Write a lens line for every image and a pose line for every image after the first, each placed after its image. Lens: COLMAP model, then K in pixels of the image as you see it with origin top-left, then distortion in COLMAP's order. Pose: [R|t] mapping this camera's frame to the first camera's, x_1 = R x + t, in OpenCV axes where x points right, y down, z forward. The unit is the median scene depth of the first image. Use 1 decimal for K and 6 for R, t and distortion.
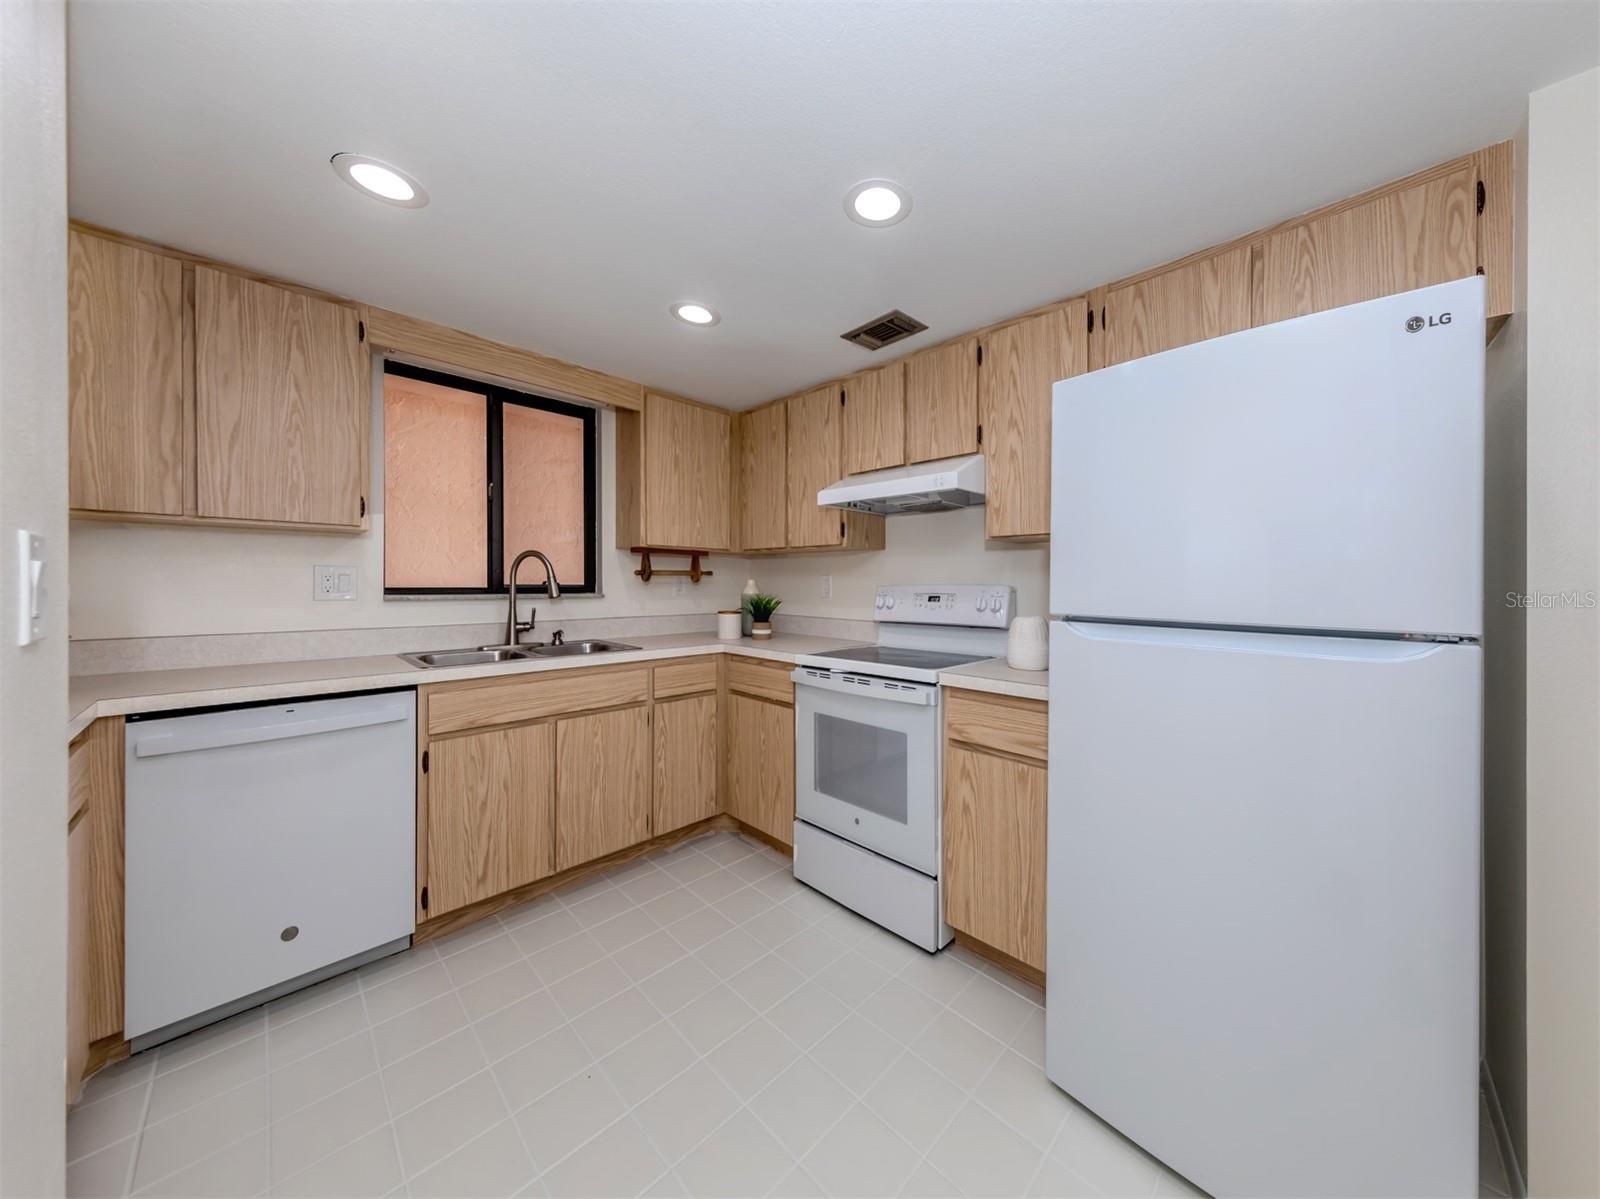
lens RADIAL K [[549.4, 0, 827.4], [0, 549.4, 583.9], [0, 0, 1]] dist [-0.001494, -0.000236]
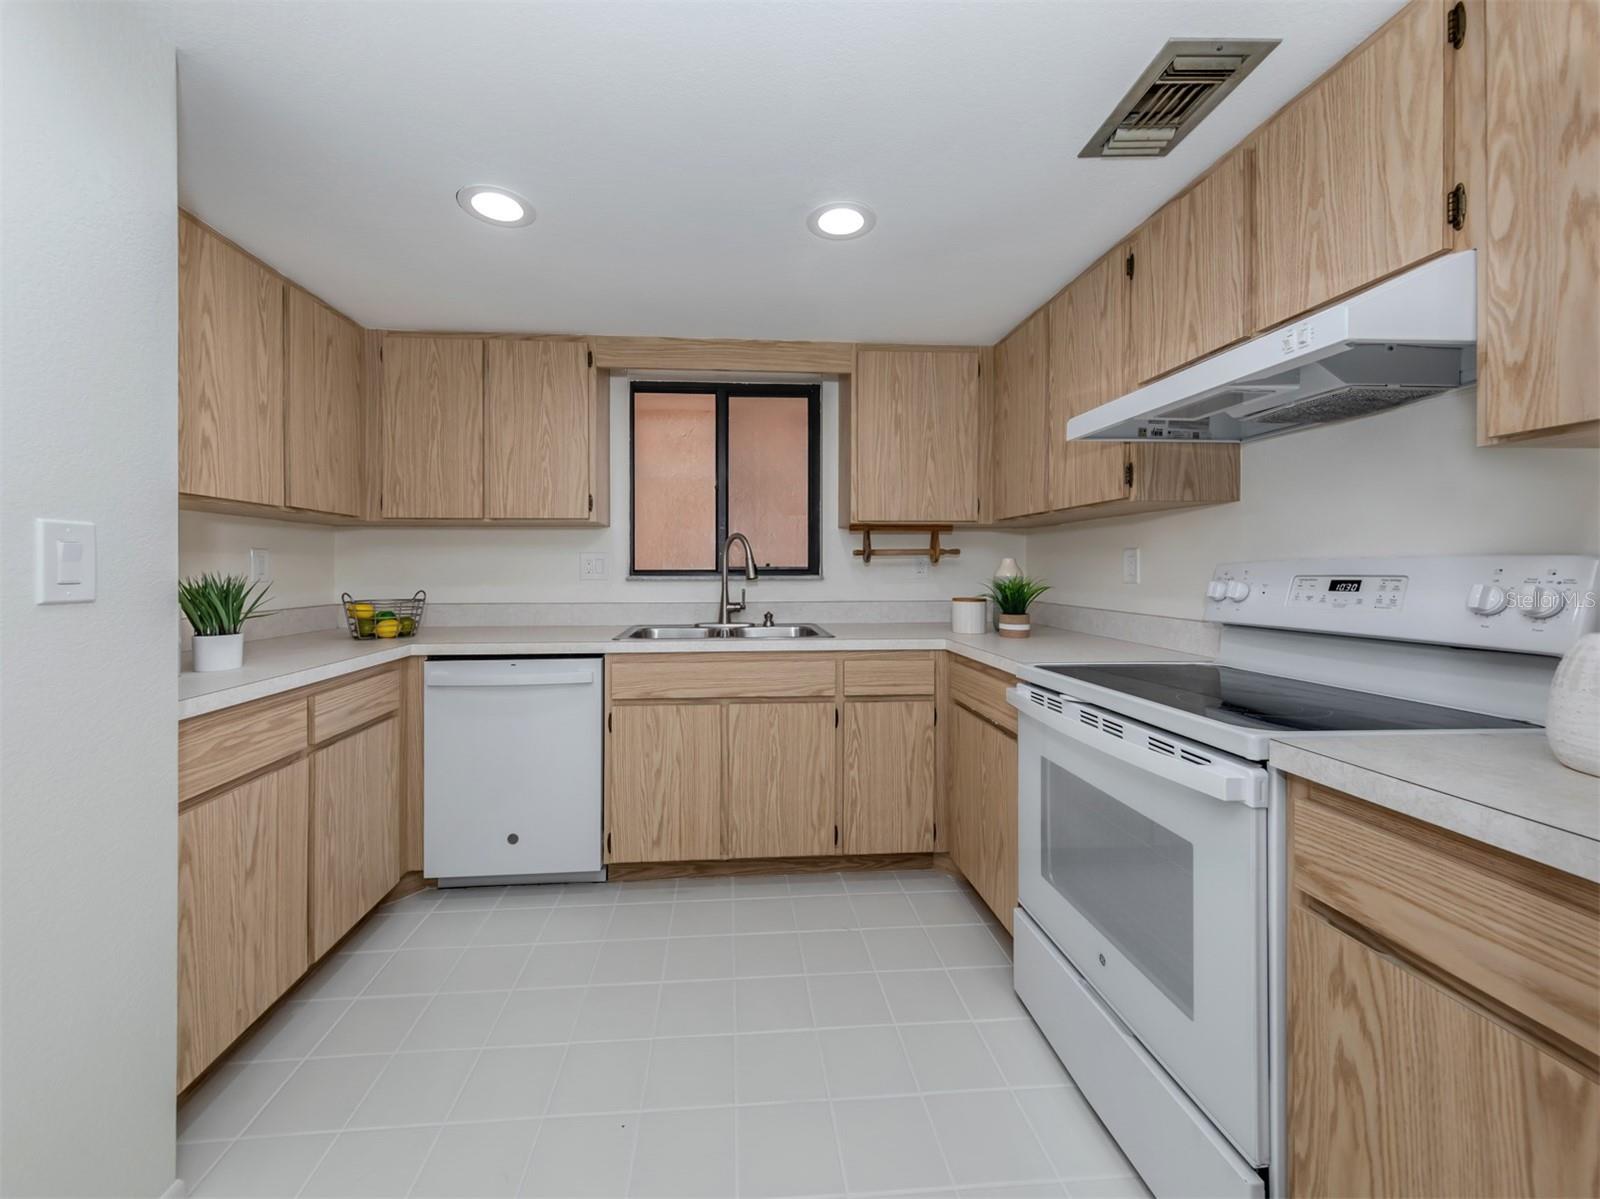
lens RADIAL K [[528.9, 0, 755.4], [0, 528.9, 573.3], [0, 0, 1]] dist [0.006281, -0.000673]
pose [[0.714389, -0.003268, -0.699741, 0.178701], [0.008054, 0.999961, 0.003552, 0.010960], [0.699703, -0.008174, 0.714388, 0.313949]]
